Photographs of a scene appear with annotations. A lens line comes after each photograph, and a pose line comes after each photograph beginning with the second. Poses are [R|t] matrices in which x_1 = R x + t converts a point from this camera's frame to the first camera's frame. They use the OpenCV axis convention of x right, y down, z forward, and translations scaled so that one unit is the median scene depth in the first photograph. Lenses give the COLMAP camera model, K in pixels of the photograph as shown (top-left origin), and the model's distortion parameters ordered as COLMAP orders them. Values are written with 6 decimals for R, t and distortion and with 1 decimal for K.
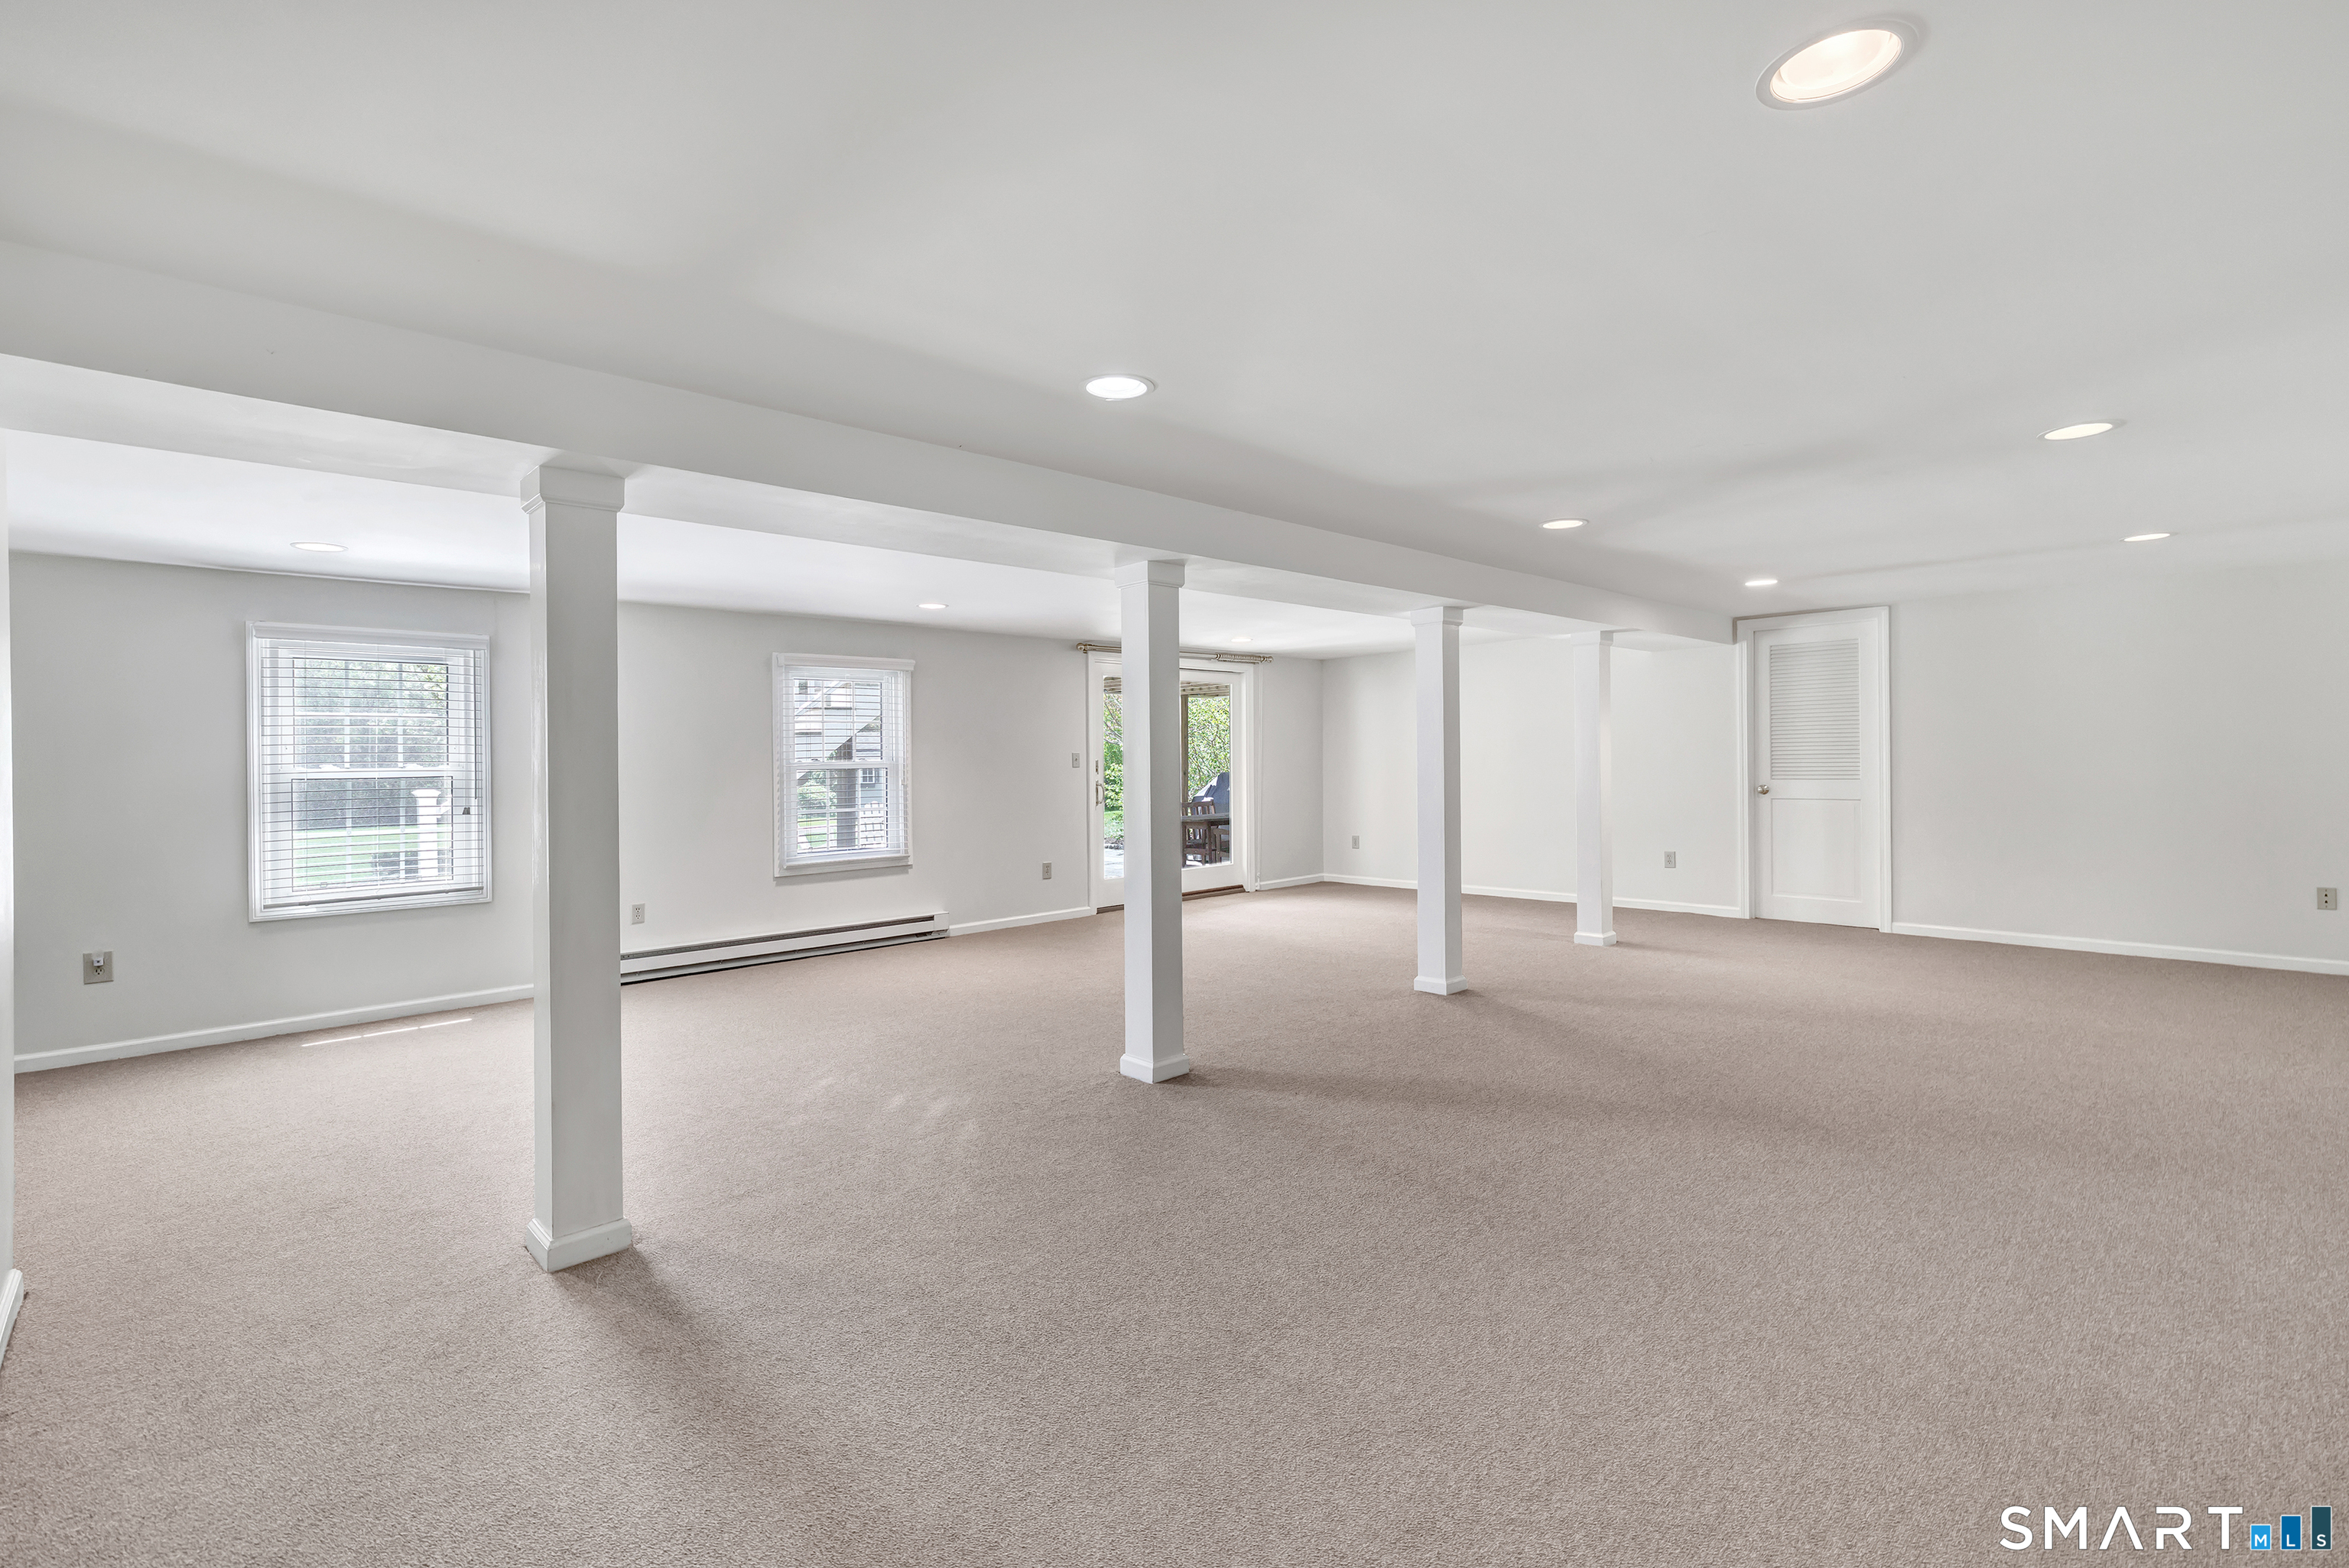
lens RADIAL K [[1057.0, 0, 1155.6], [0, 1057.0, 744.0], [0, 0, 1]] dist [0.000188, -0.000001]
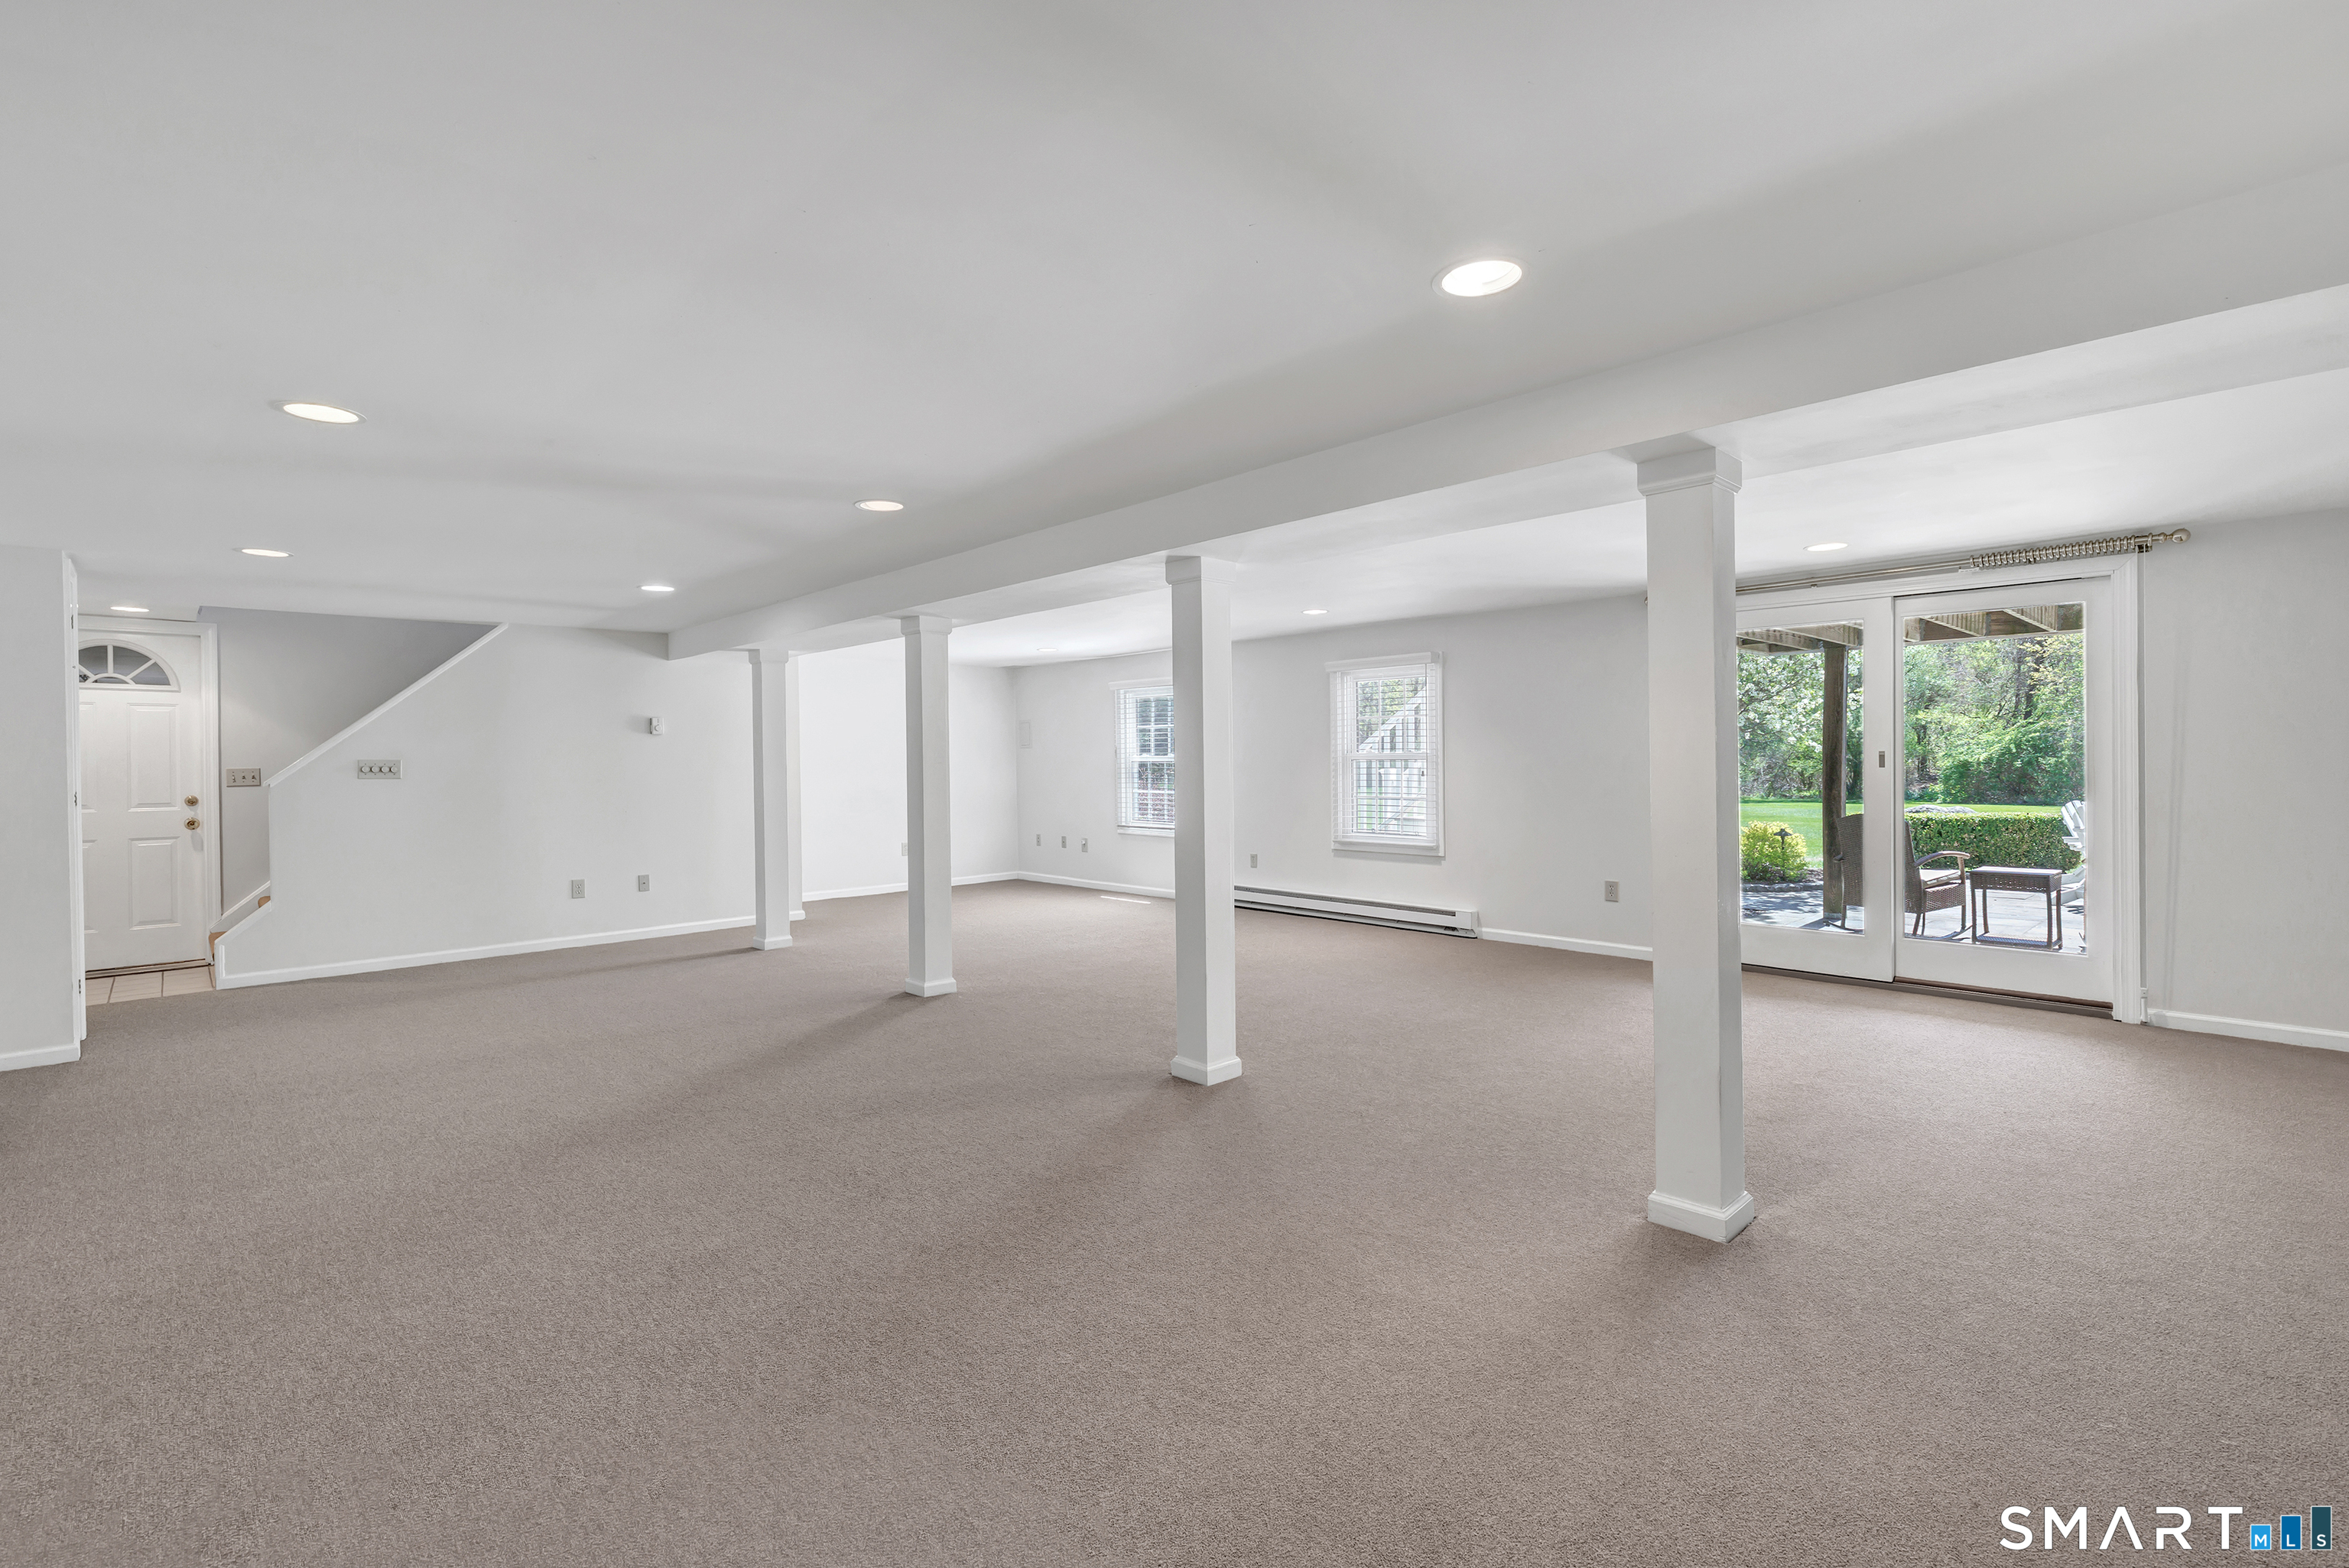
lens RADIAL K [[1057.0, 0, 1155.6], [0, 1057.0, 744.0], [0, 0, 1]] dist [0.000188, -0.000001]
pose [[0.005215, -0.001761, -0.999985, 0.825368], [0.020830, 0.999782, -0.001652, 0.004173], [0.999769, -0.020821, 0.005251, 0.781259]]
